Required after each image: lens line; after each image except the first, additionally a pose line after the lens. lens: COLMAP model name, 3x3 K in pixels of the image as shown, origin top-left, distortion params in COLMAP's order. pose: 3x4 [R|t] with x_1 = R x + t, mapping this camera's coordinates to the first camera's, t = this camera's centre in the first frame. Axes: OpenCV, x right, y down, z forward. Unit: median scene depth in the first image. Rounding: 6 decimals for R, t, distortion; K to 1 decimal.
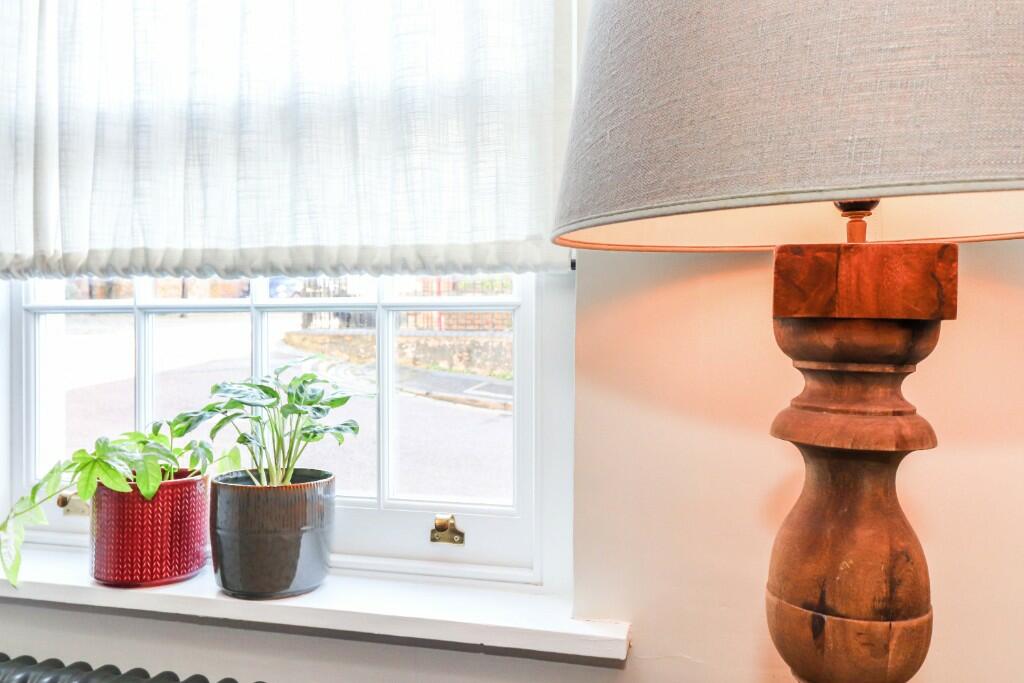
lens RADIAL K [[832.2, 0, 510.8], [0, 832.2, 338.8], [0, 0, 1]] dist [0.011184, 0.003127]
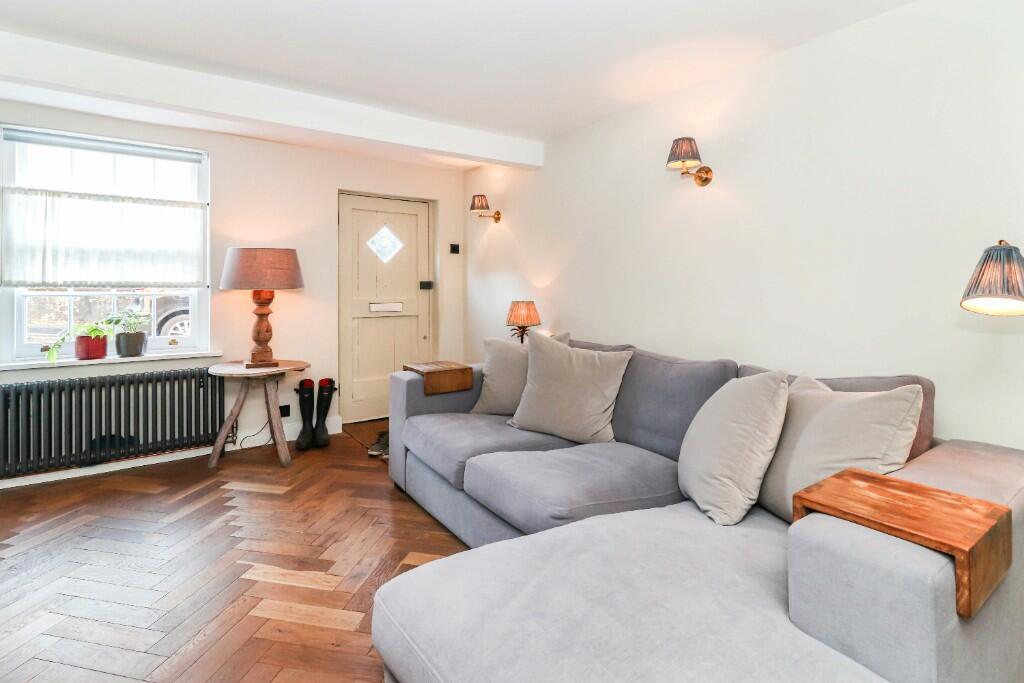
lens RADIAL K [[473.6, 0, 490.6], [0, 473.6, 291.8], [0, 0, 1]] dist [0.023565, -0.006223]
pose [[0.648312, -0.002779, 0.761370, -1.261016], [0.005301, 0.999986, -0.000863, -0.054433], [-0.761356, 0.004596, 0.648317, -2.775451]]
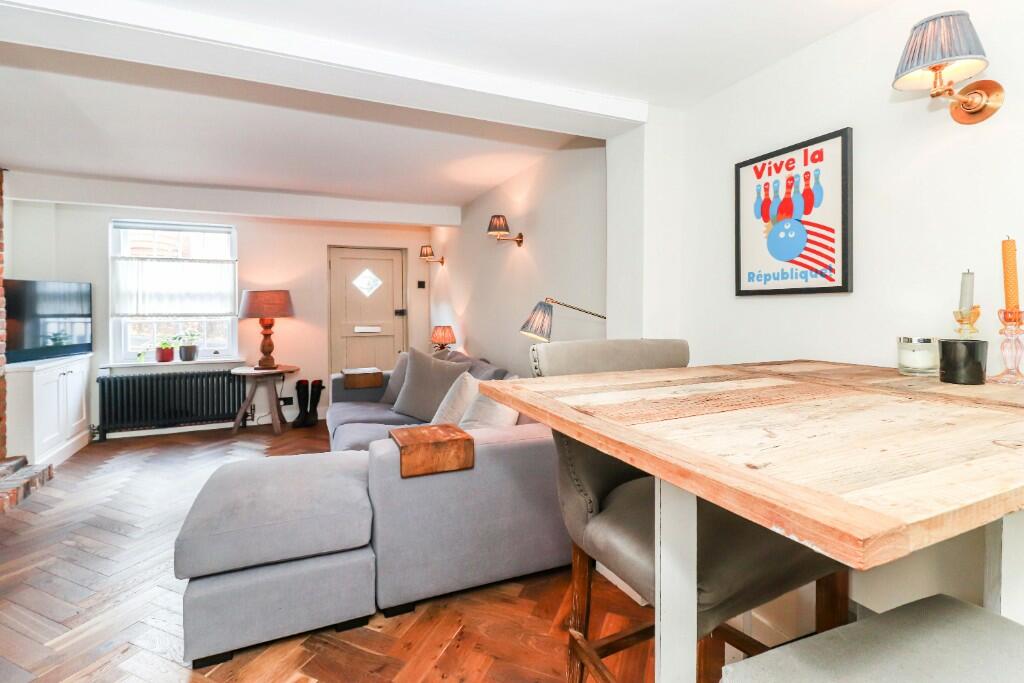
lens RADIAL K [[473.6, 0, 513.7], [0, 473.6, 317.5], [0, 0, 1]] dist [0.023565, -0.006223]
pose [[0.778420, -0.016937, 0.627515, -0.856941], [0.008716, 0.999831, 0.016174, -0.143487], [-0.627683, -0.007120, 0.778436, -4.930410]]
